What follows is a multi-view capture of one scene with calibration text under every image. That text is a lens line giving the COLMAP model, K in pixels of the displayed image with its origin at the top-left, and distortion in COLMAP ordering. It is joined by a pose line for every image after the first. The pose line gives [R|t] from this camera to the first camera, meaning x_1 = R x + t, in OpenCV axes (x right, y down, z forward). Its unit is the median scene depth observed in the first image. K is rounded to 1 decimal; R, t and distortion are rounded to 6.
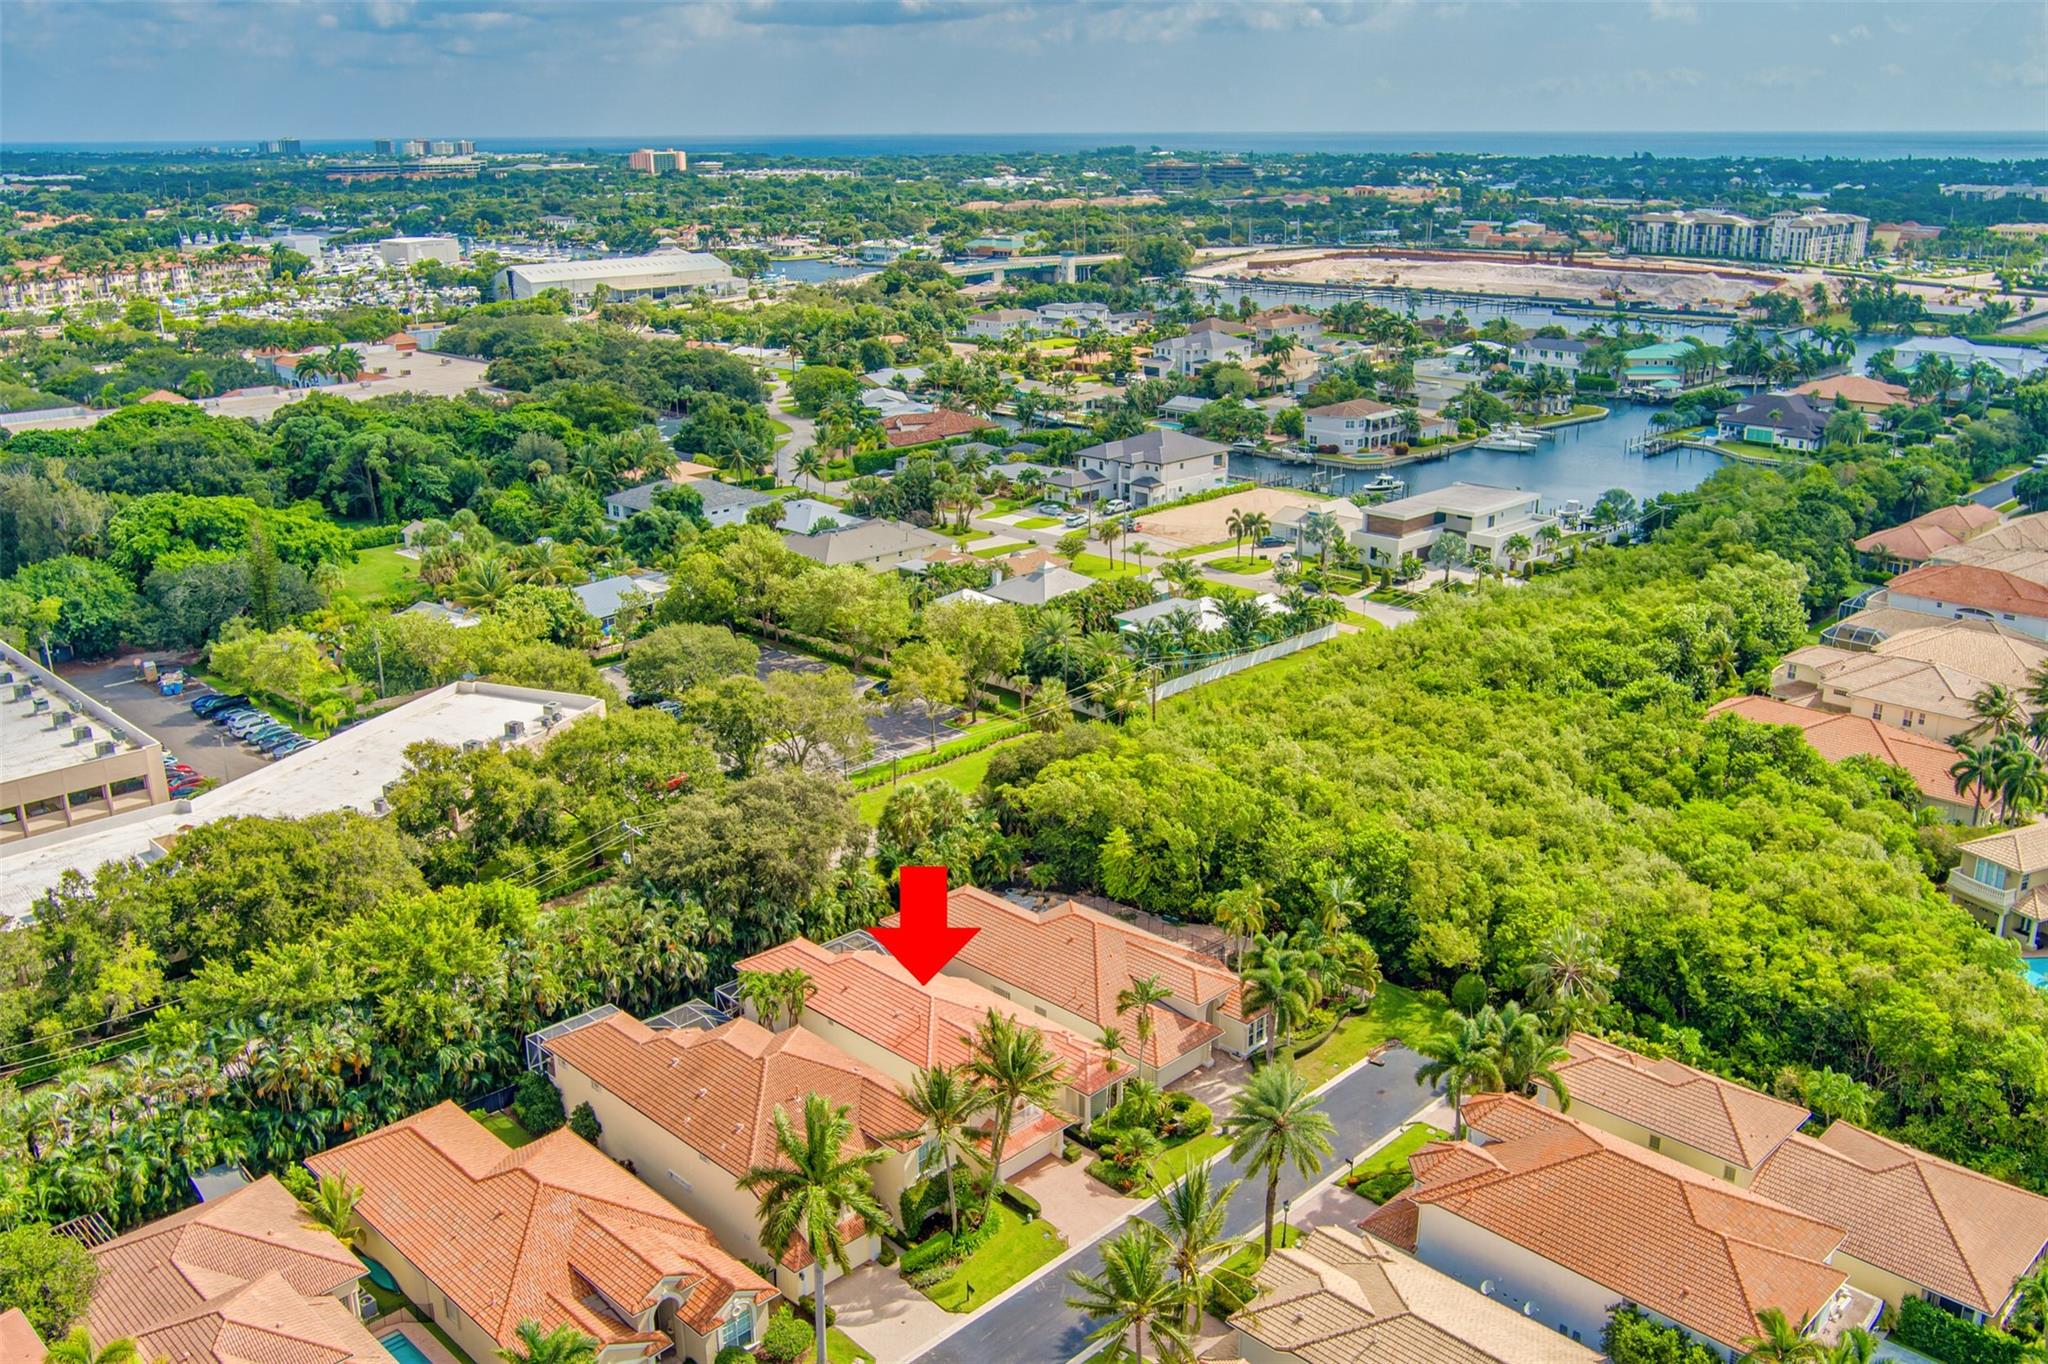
lens RADIAL K [[1674.2, 0, 1020.4], [0, 1674.2, 685.9], [0, 0, 1]] dist [-0.017167, 0.016977]
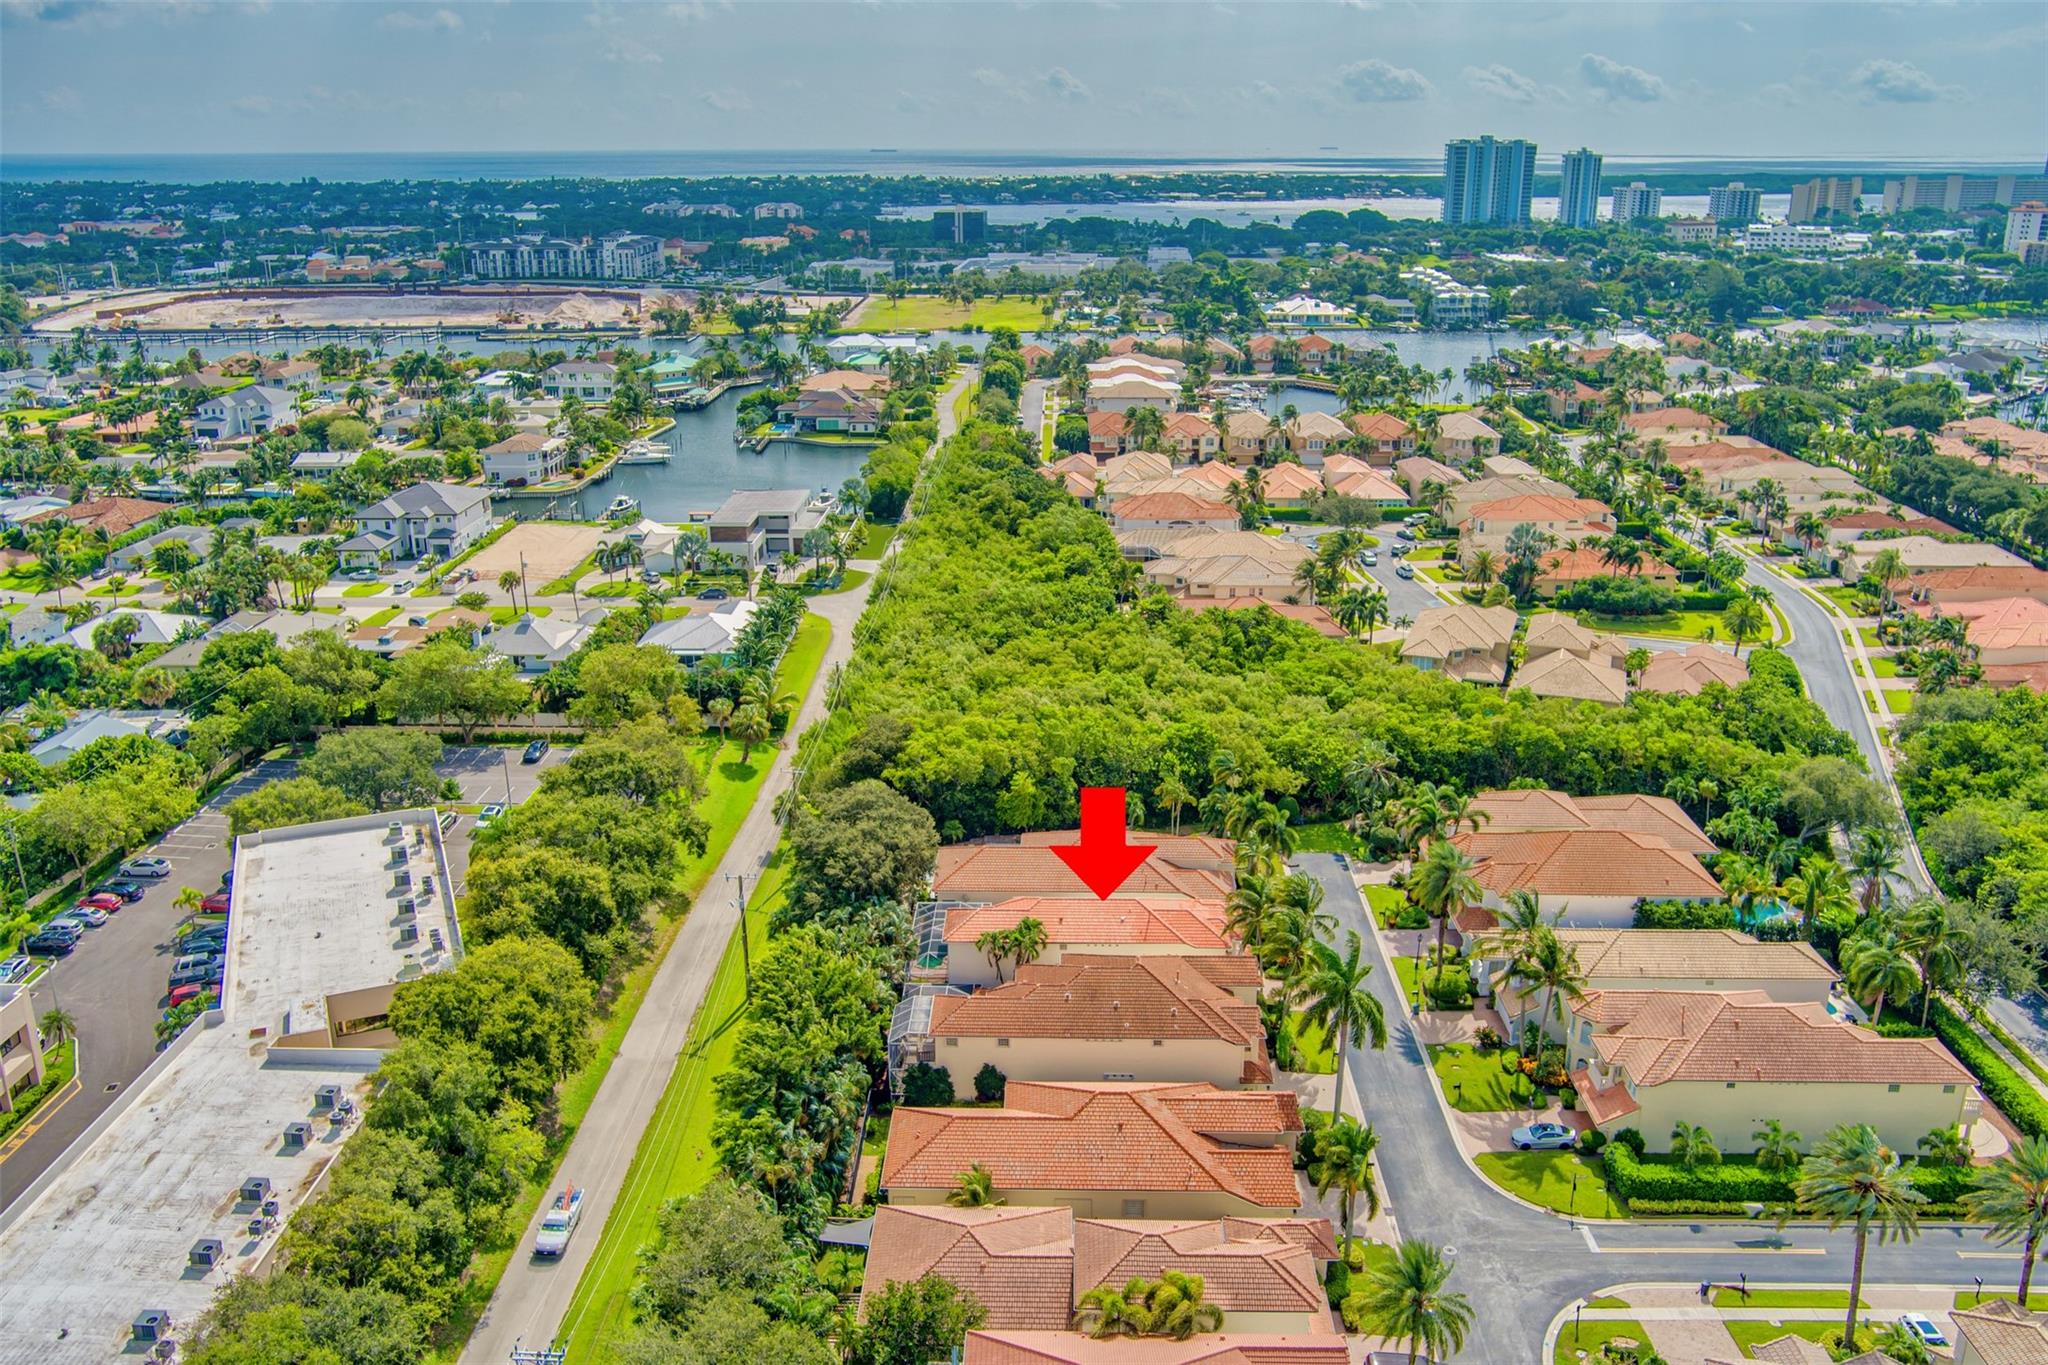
lens RADIAL K [[1674.2, 0, 1027.5], [0, 1674.2, 678.5], [0, 0, 1]] dist [-0.017167, 0.016977]
pose [[0.719377, -0.207671, 0.662850, -0.180995], [0.218472, 0.973479, 0.067888, -0.015282], [-0.659369, 0.095977, 0.745668, 0.020937]]
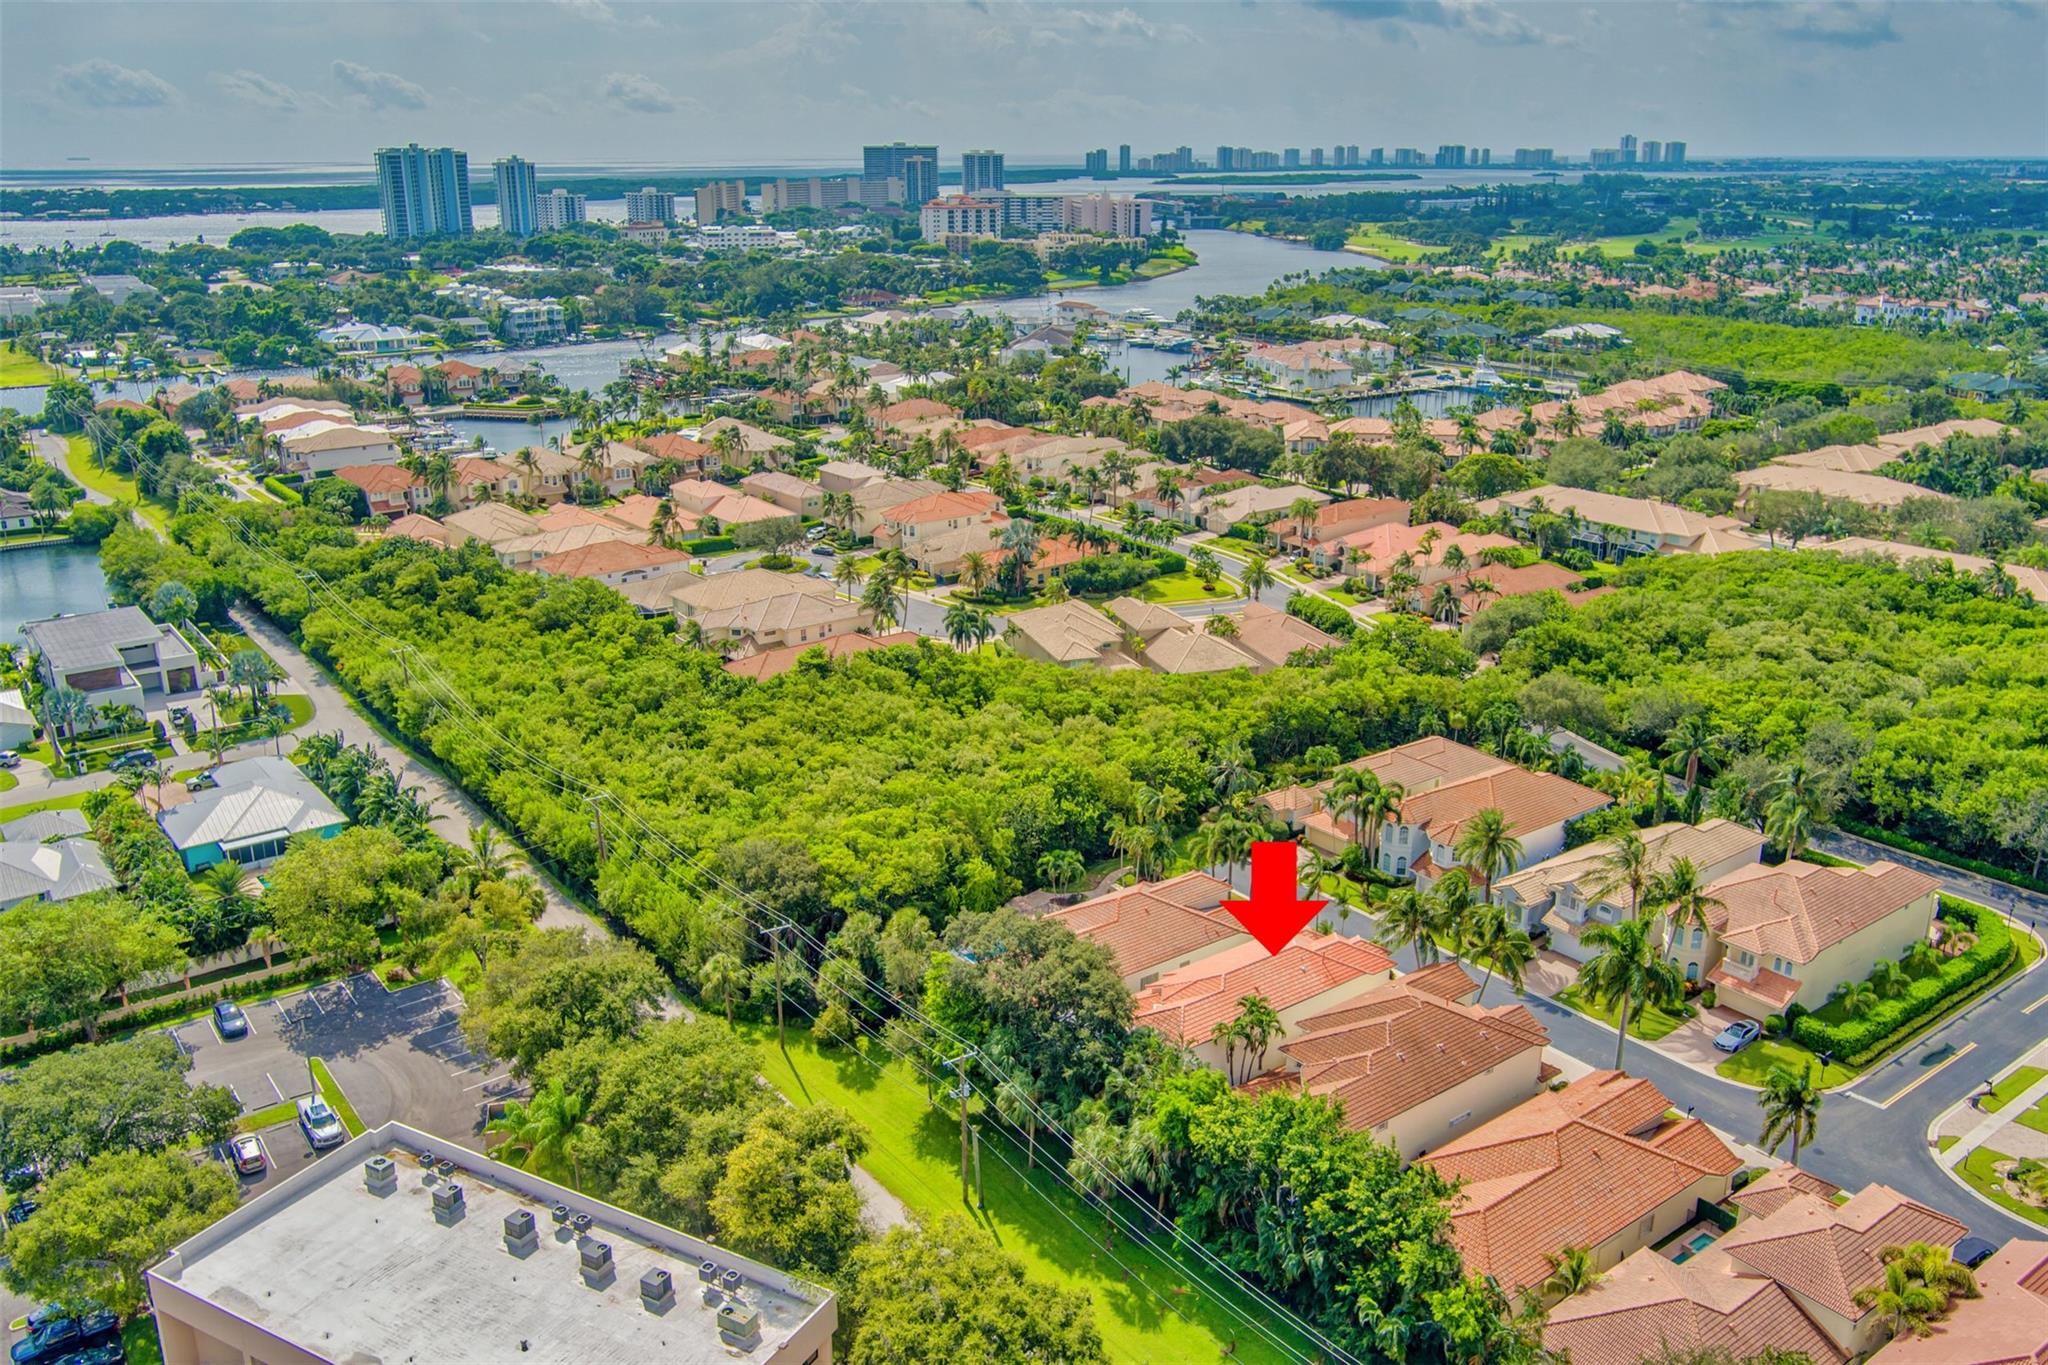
lens RADIAL K [[1674.2, 0, 1027.4], [0, 1674.2, 682.7], [0, 0, 1]] dist [-0.017167, 0.016977]
pose [[0.124654, -0.297448, 0.946566, -0.229561], [0.317793, 0.915718, 0.245904, -0.068009], [-0.939930, 0.270159, 0.208674, 0.178028]]
